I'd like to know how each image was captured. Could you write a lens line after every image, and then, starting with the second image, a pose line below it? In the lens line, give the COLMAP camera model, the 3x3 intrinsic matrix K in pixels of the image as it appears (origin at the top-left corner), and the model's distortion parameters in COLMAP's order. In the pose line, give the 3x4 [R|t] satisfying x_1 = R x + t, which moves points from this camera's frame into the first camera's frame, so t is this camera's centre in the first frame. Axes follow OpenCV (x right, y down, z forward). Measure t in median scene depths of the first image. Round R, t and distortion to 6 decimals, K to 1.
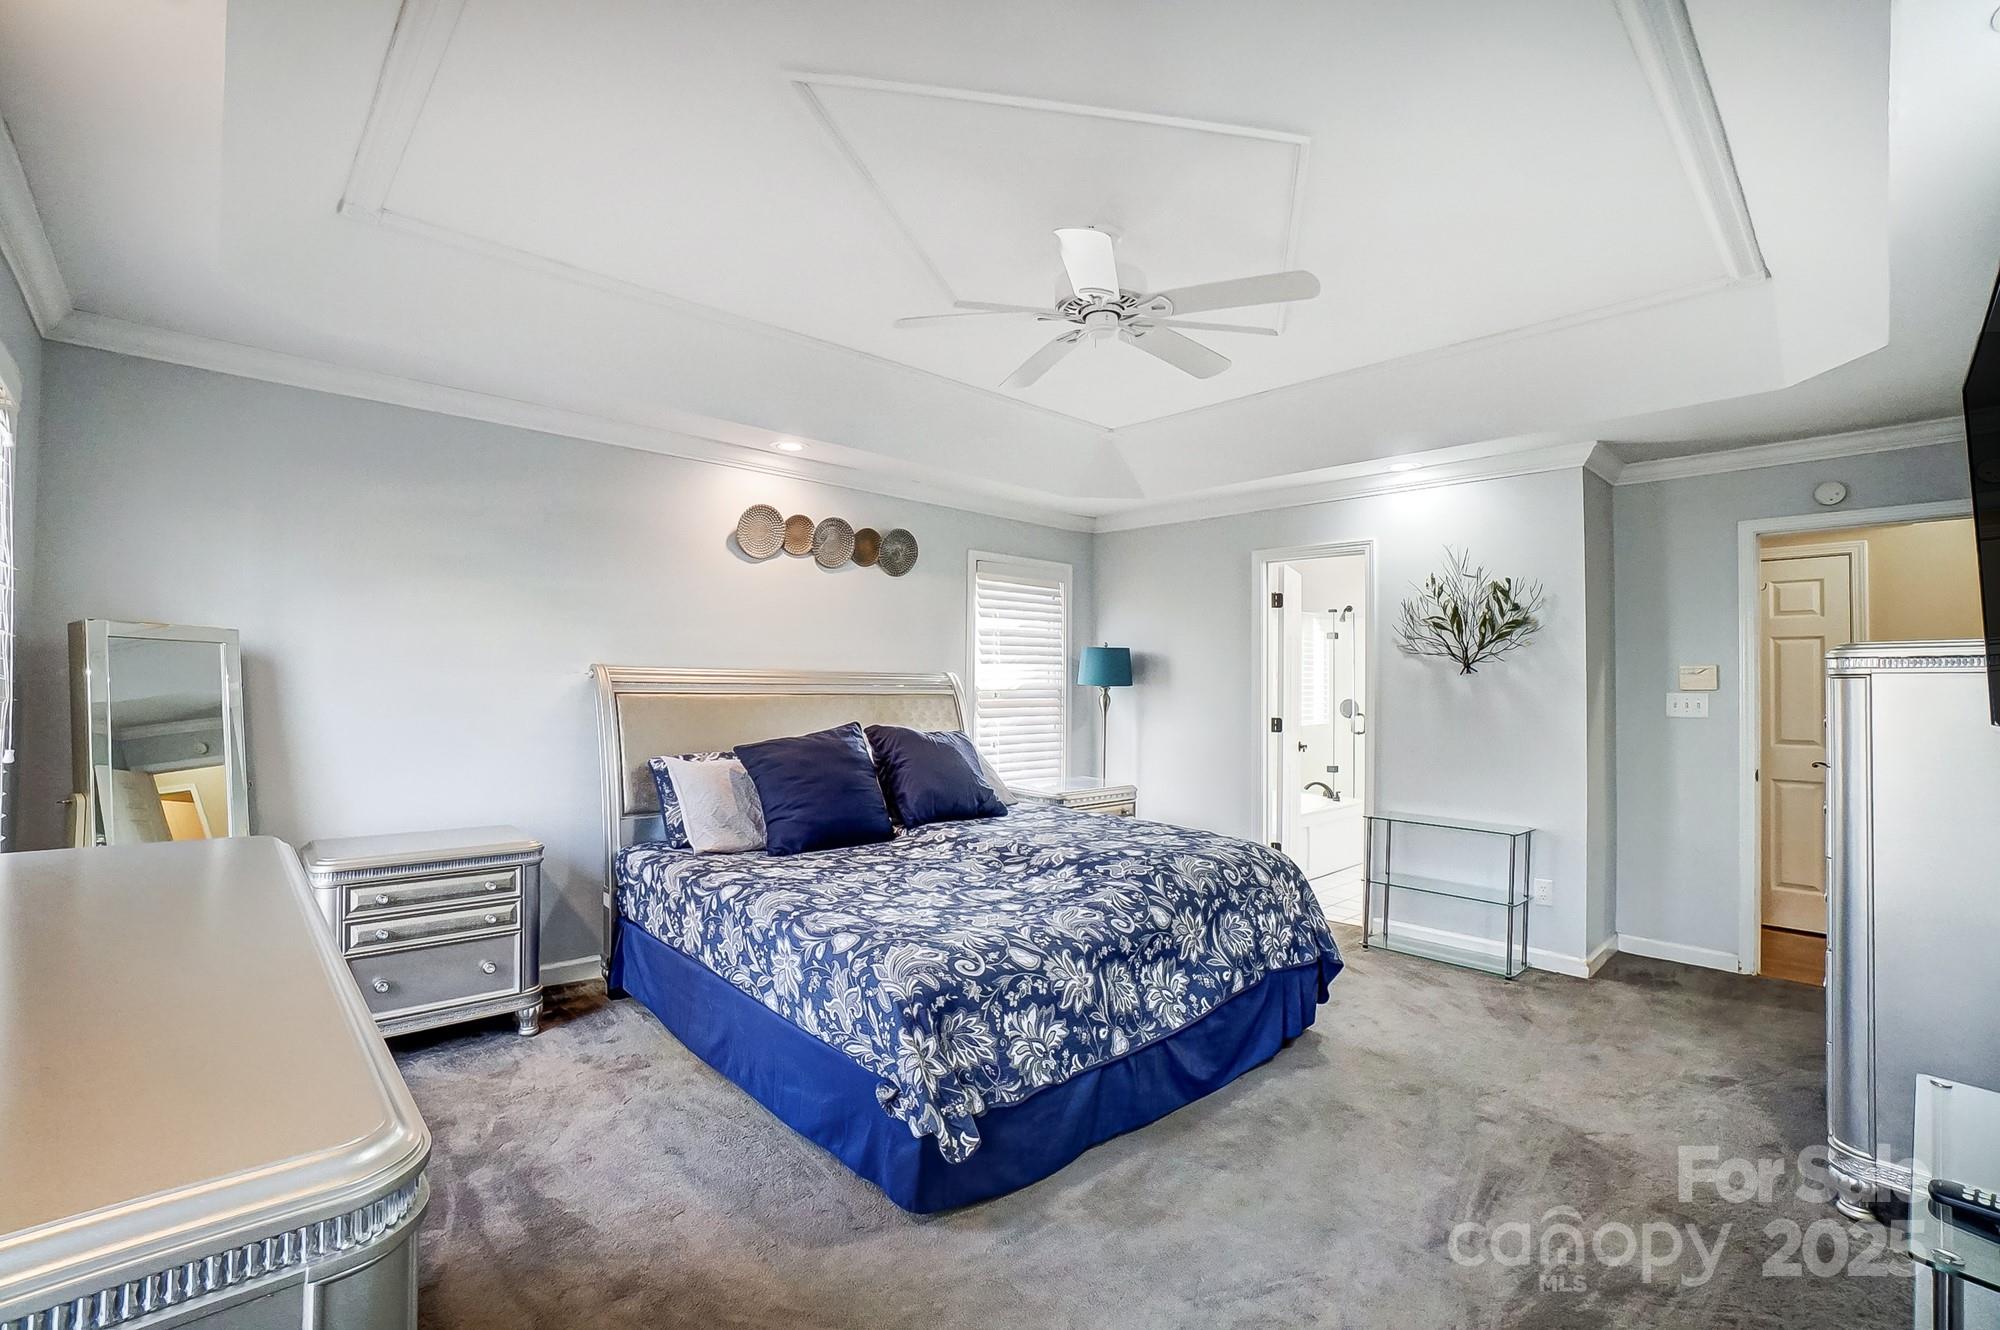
lens RADIAL K [[896.4, 0, 994.4], [0, 896.4, 667.5], [0, 0, 1]] dist [-0.057079, 0.019432]
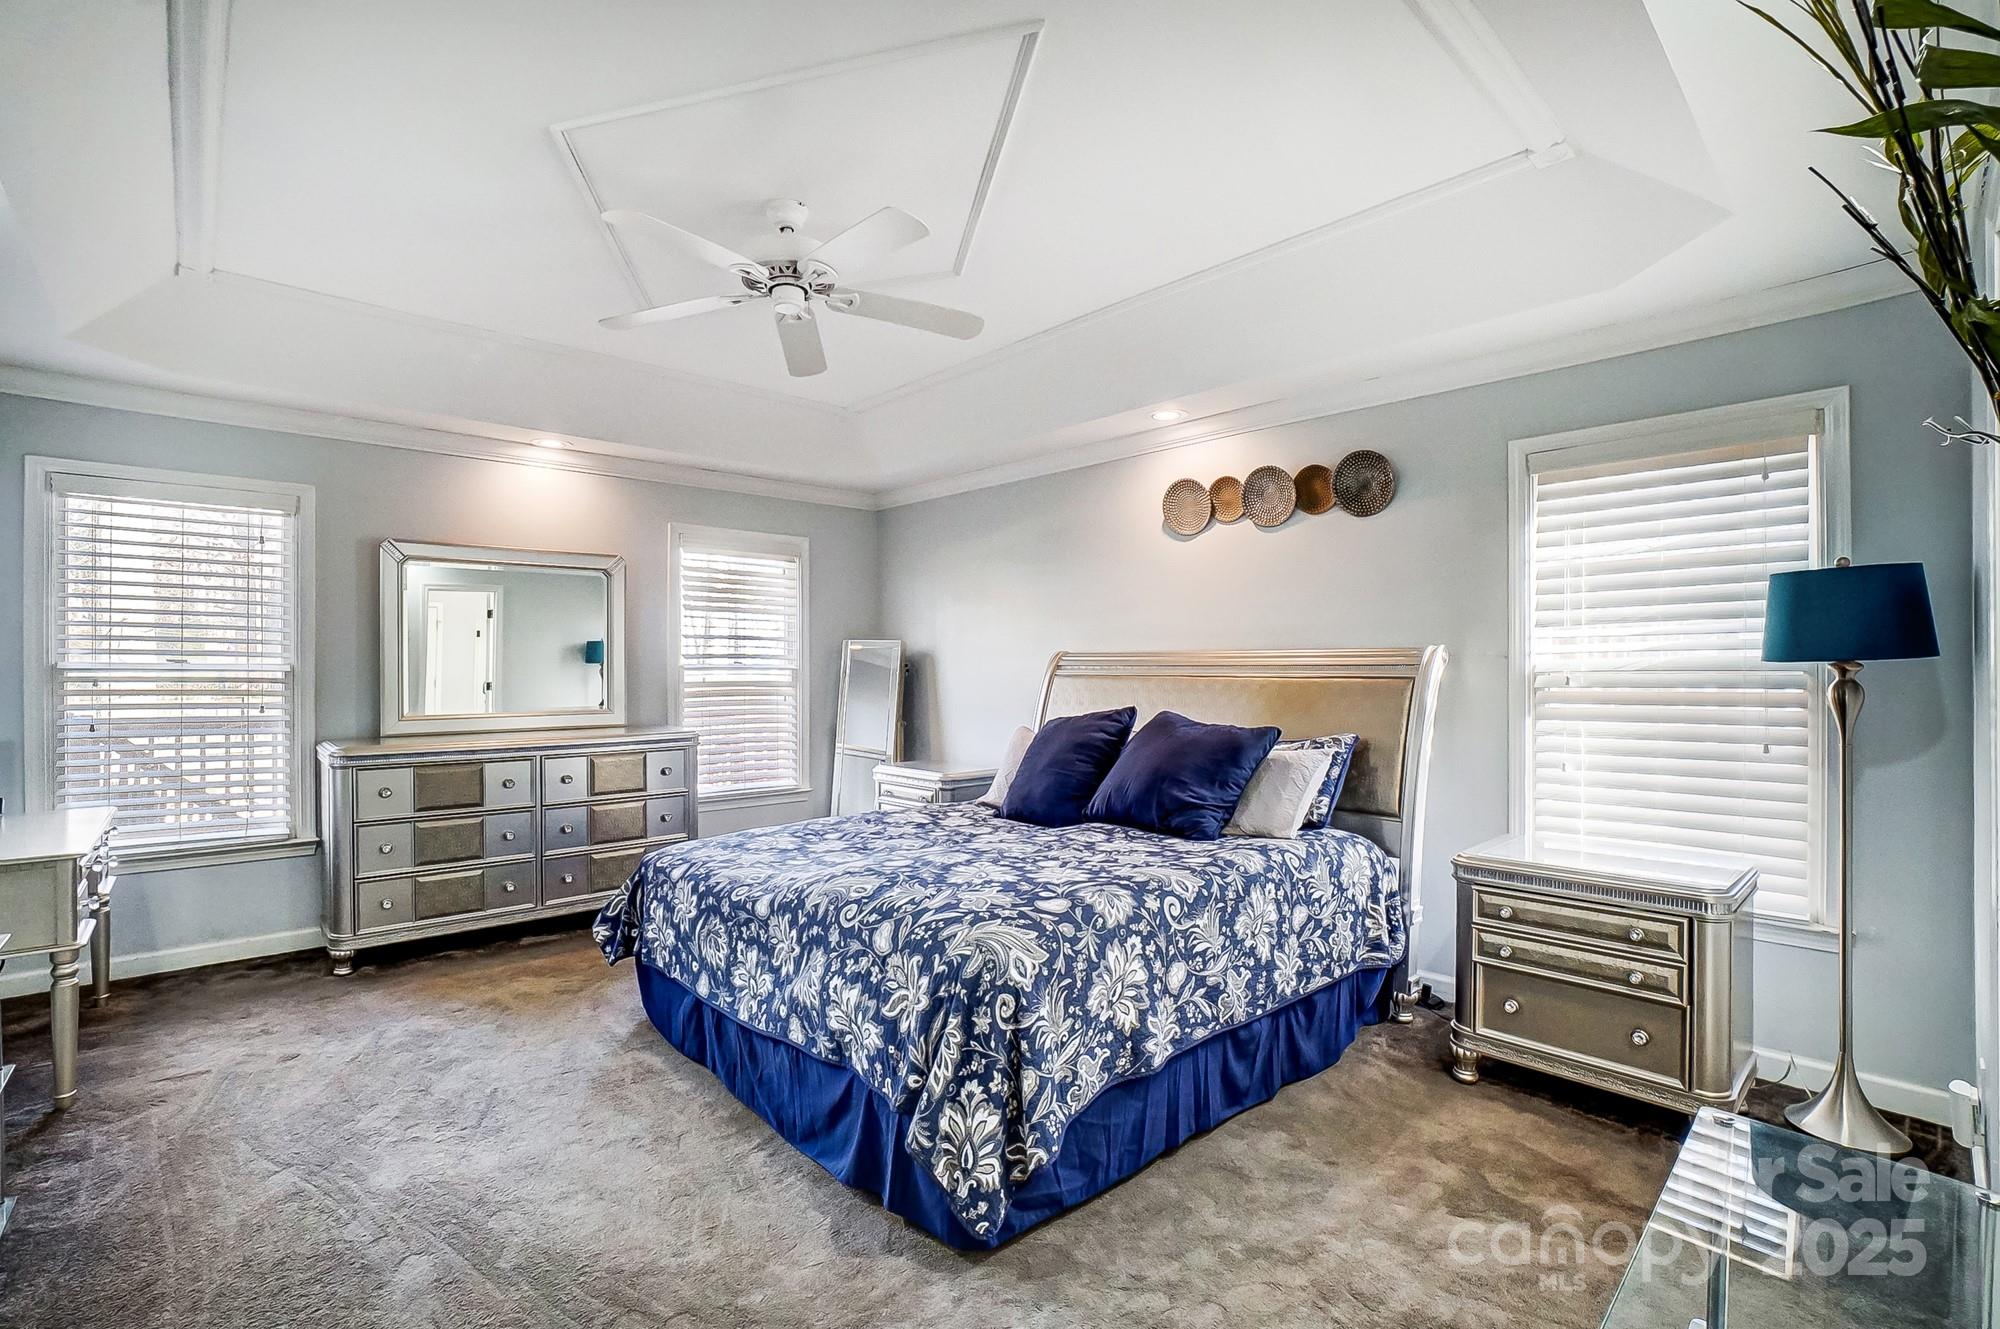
lens RADIAL K [[896.4, 0, 994.4], [0, 896.4, 667.0], [0, 0, 1]] dist [-0.057079, 0.019432]
pose [[-0.008430, -0.005219, -0.999951, 0.728820], [0.020230, 0.999781, -0.005388, 0.024389], [0.999760, -0.020274, -0.008323, 0.812818]]
